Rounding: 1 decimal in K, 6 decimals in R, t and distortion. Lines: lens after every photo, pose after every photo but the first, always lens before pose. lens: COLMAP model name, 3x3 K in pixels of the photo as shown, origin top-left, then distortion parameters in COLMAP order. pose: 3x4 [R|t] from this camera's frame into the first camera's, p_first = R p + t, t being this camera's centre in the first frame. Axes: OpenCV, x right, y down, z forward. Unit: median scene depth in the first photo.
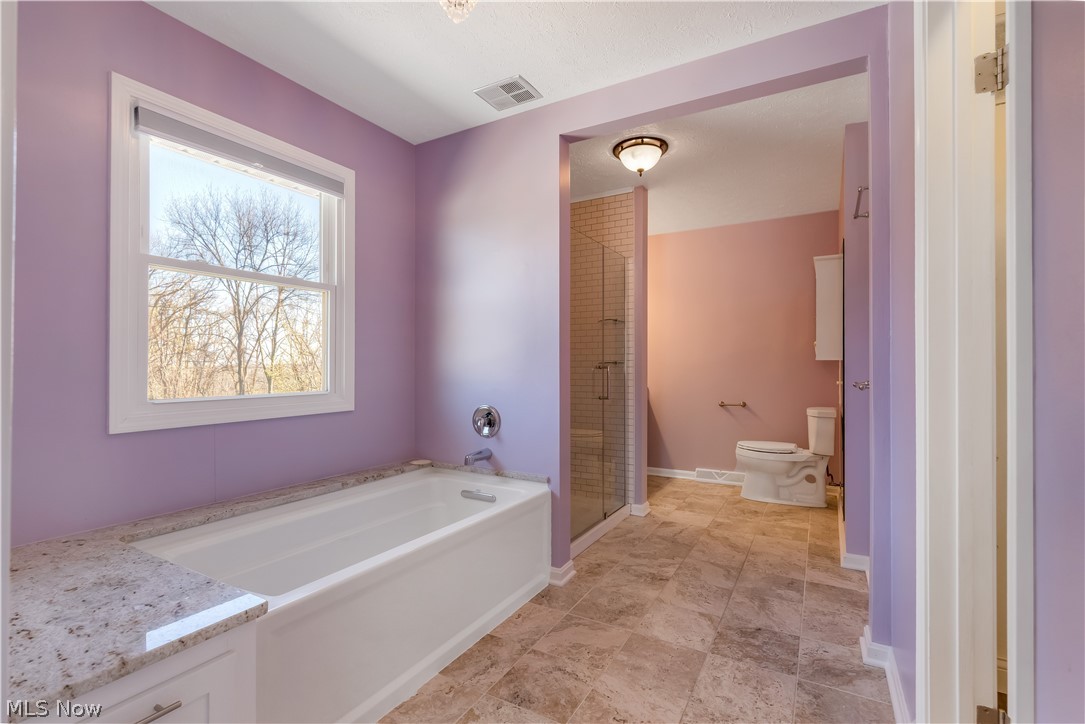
lens RADIAL K [[470.8, 0, 548.7], [0, 470.8, 361.3], [0, 0, 1]] dist [-0.000516, 0.001191]
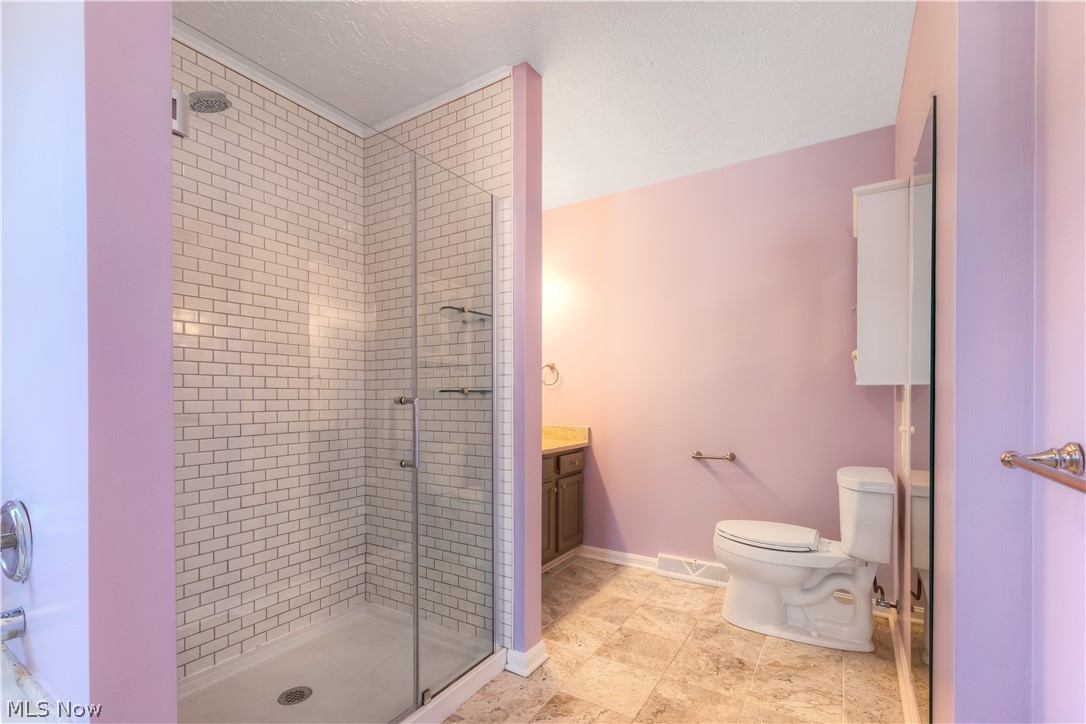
lens RADIAL K [[471.2, 0, 539.9], [0, 471.2, 395.3], [0, 0, 1]] dist [-0.000516, 0.001191]
pose [[0.998796, -0.001510, -0.049030, 0.223287], [0.002105, 0.999925, 0.012091, 0.001360], [0.049008, -0.012179, 0.998724, 0.425474]]
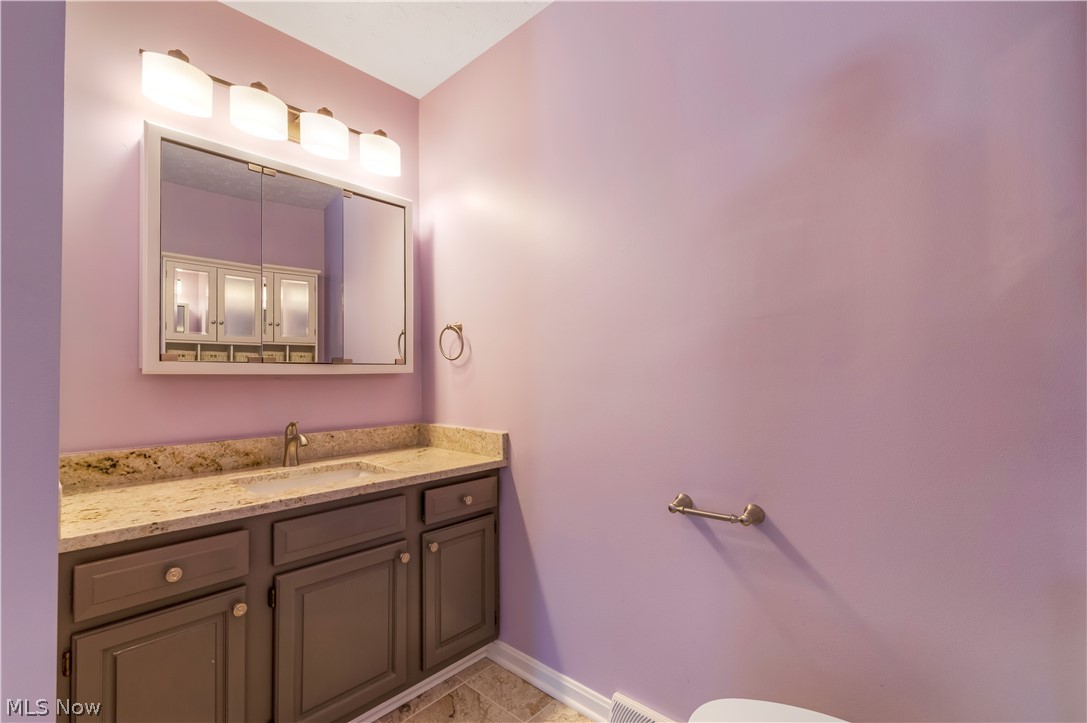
lens RADIAL K [[471.6, 0, 539.2], [0, 471.6, 368.2], [0, 0, 1]] dist [-0.000516, 0.001191]
pose [[0.977789, -0.007321, -0.209466, 0.408235], [0.005112, 0.999926, -0.011082, 0.008831], [0.209531, 0.009765, 0.977753, 0.823617]]
